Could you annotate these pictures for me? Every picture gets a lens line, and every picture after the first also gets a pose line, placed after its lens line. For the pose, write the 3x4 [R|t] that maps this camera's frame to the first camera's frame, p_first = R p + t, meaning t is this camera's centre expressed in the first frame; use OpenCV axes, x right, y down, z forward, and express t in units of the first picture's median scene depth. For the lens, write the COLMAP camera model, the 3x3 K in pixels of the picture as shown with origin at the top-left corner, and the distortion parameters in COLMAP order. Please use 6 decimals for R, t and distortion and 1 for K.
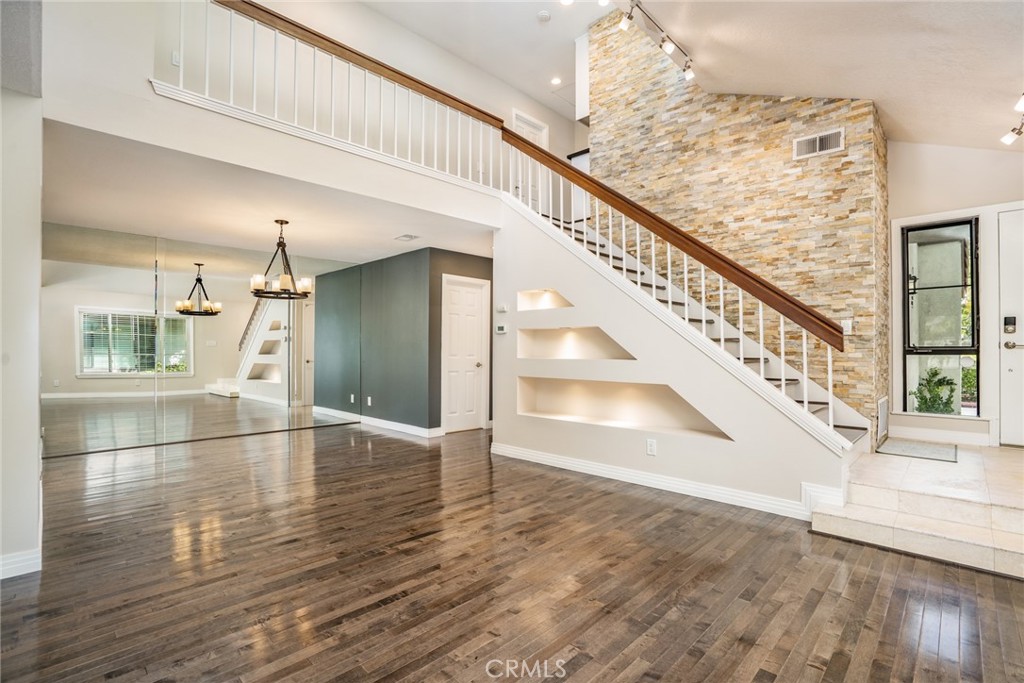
lens RADIAL K [[478.0, 0, 519.0], [0, 478.0, 343.0], [0, 0, 1]] dist [-0.045683, 0.010095]
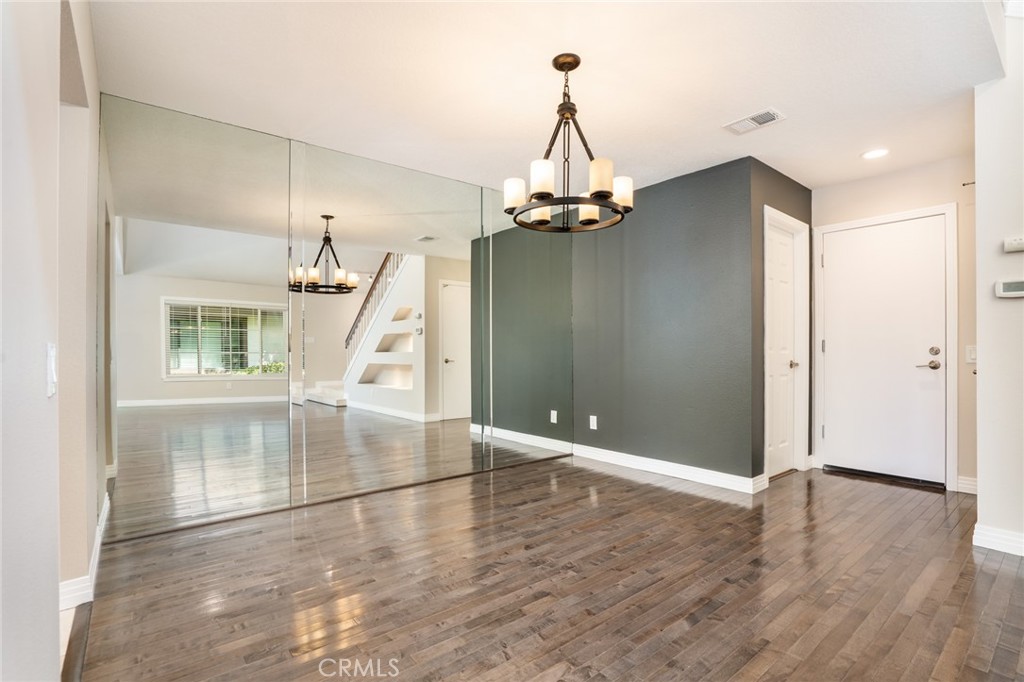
lens RADIAL K [[478.0, 0, 517.0], [0, 478.0, 347.8], [0, 0, 1]] dist [-0.045683, 0.010095]
pose [[0.993357, -0.004820, -0.114977, -0.249440], [0.005827, 0.999948, 0.008427, 0.012724], [0.114930, -0.009041, 0.993332, 0.261768]]
